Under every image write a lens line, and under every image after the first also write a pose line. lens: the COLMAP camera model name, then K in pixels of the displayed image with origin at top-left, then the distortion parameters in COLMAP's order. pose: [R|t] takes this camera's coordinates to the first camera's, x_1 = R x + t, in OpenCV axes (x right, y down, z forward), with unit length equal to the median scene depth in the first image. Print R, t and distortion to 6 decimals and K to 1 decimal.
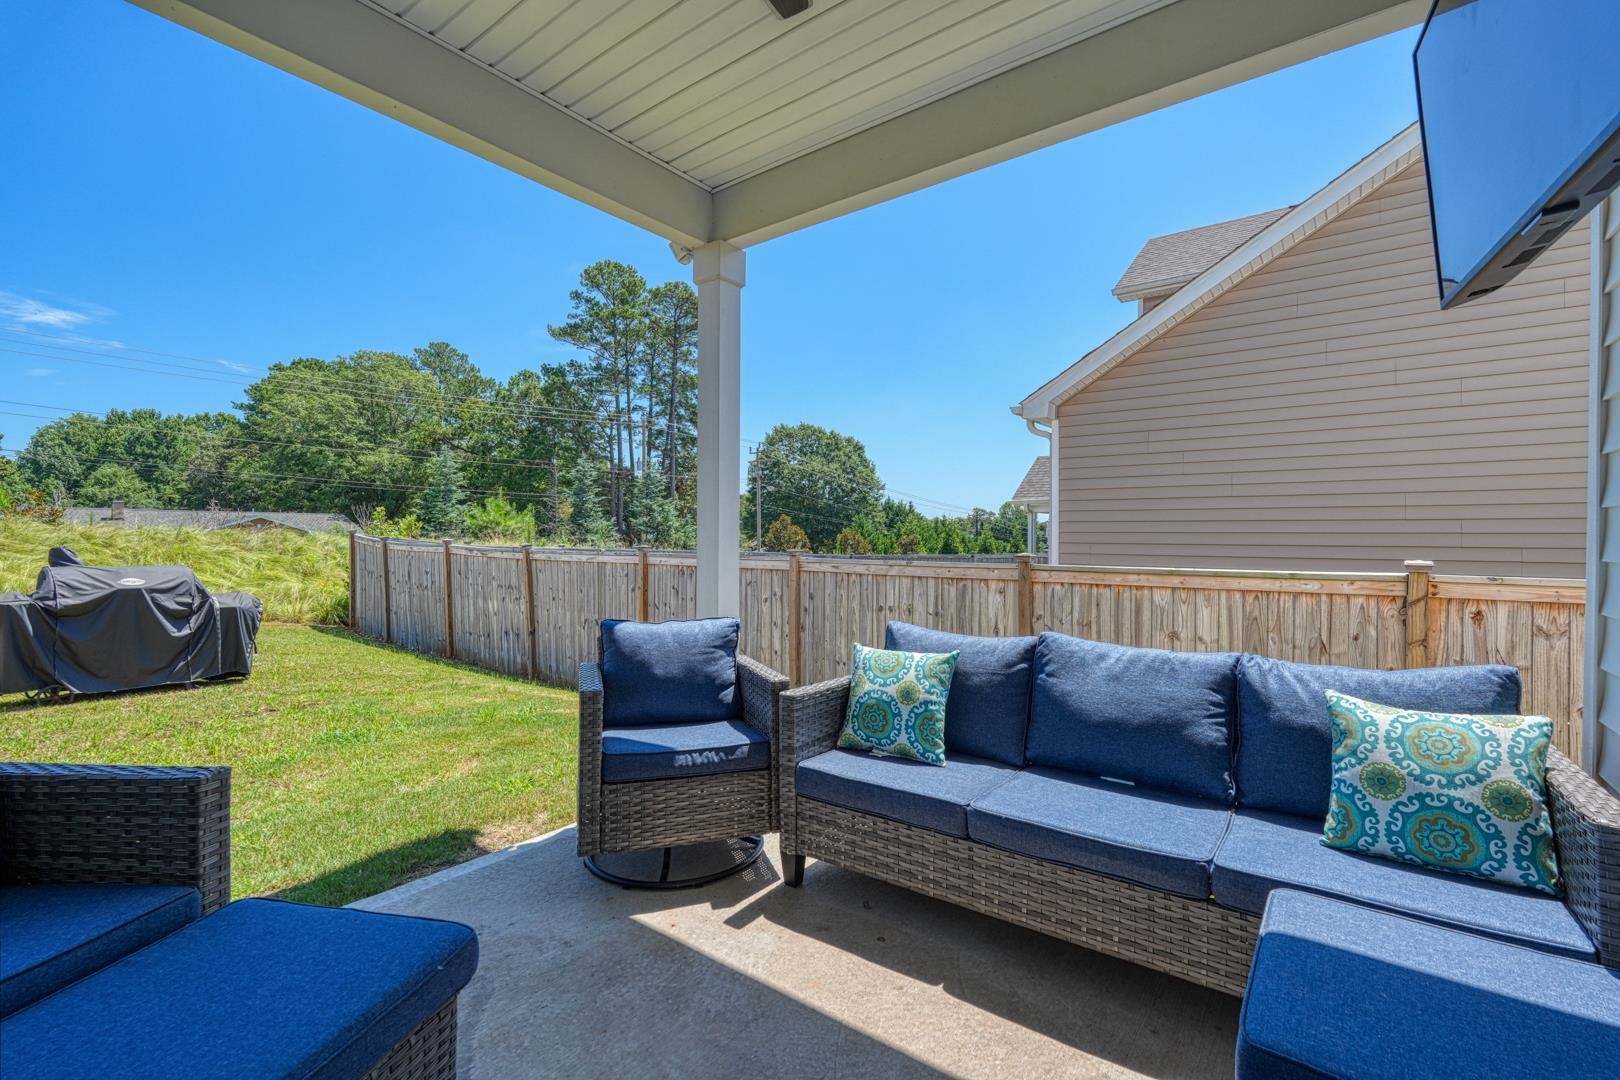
lens RADIAL K [[710.3, 0, 811.7], [0, 710.3, 536.5], [0, 0, 1]] dist [-0.001328, -0.000129]
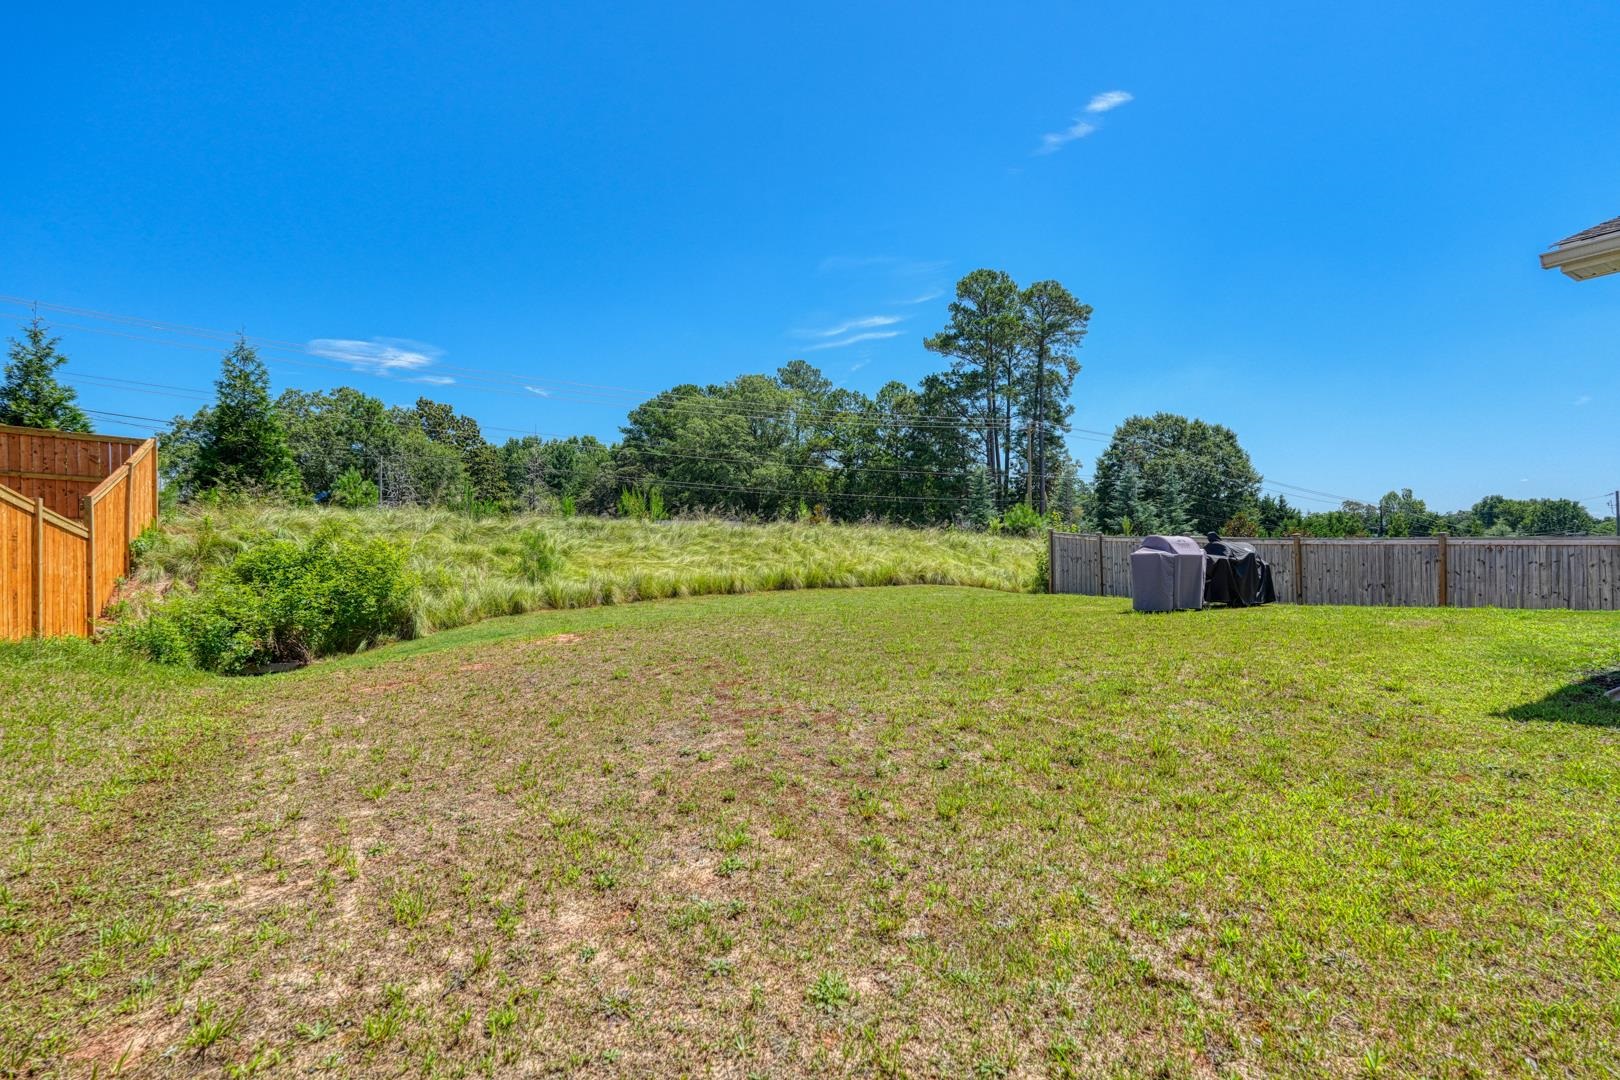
lens RADIAL K [[782.7, 0, 808.0], [0, 782.7, 547.2], [0, 0, 1]] dist [0.003117, 0.000148]
pose [[0.938991, -0.006464, -0.343882, -0.124474], [0.009245, 0.999936, 0.006447, 0.002801], [0.343818, -0.009233, 0.938991, -0.137408]]
